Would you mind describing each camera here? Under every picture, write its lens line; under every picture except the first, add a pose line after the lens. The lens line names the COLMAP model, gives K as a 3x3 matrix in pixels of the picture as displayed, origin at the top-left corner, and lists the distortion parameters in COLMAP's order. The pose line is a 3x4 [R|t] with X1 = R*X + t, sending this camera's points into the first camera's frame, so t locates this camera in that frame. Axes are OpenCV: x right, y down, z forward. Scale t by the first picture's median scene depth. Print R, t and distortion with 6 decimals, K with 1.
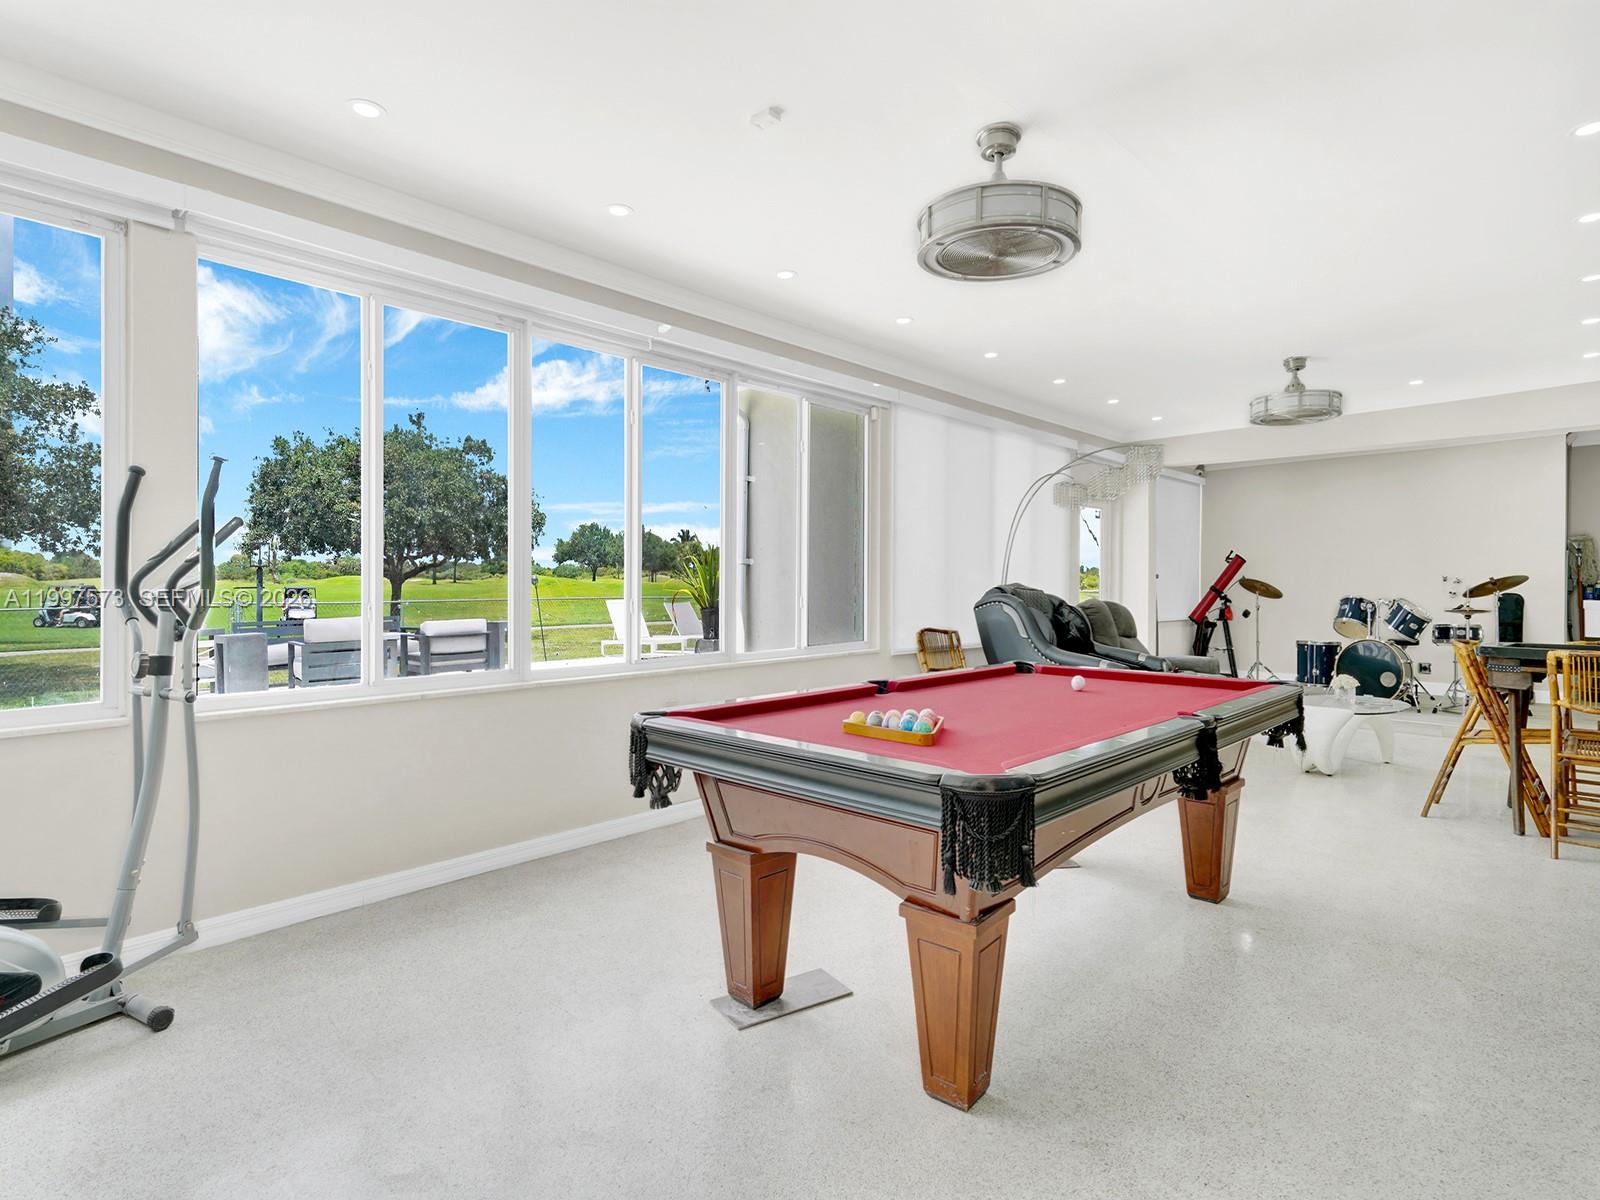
lens RADIAL K [[828.4, 0, 801.3], [0, 828.4, 597.2], [0, 0, 1]] dist [0.014259, -0.001364]
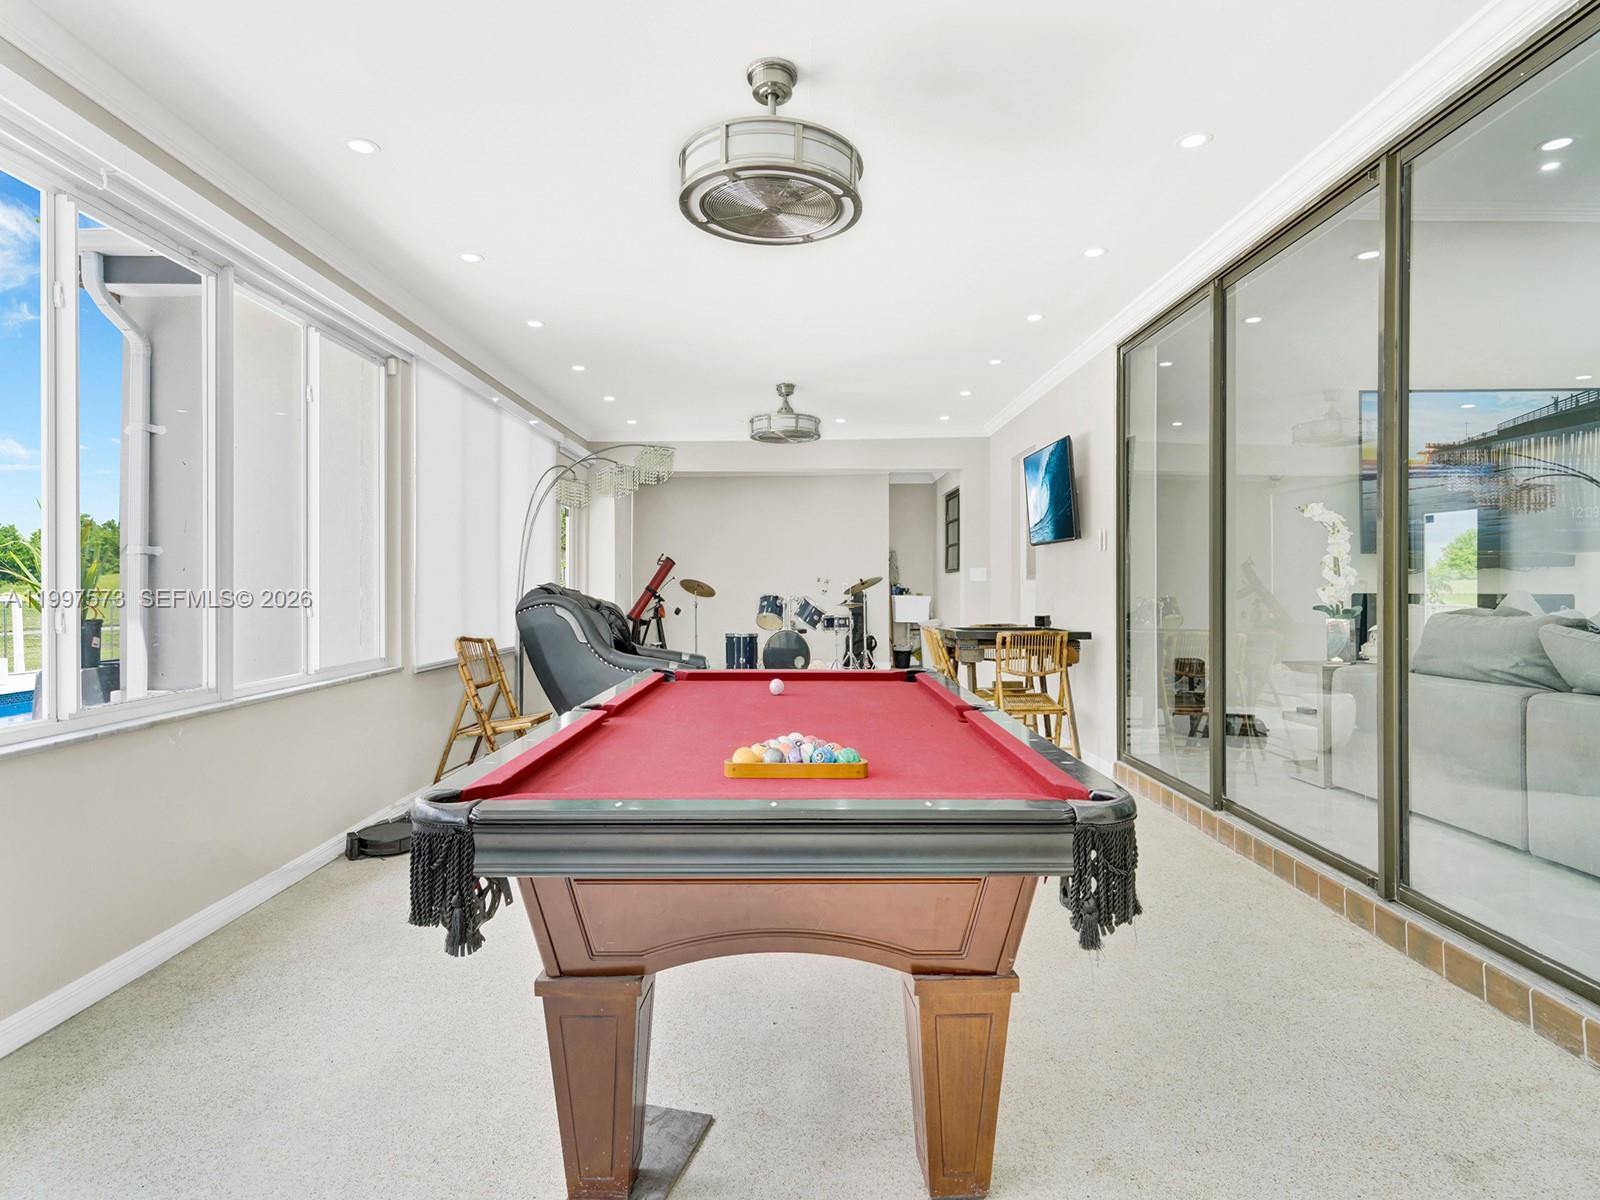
lens RADIAL K [[828.4, 0, 801.2], [0, 828.4, 598.8], [0, 0, 1]] dist [0.014259, -0.001364]
pose [[0.732378, -0.013675, 0.680761, -0.164073], [0.013289, 0.999895, 0.005789, -0.001262], [-0.680769, 0.004807, 0.732482, 0.159024]]
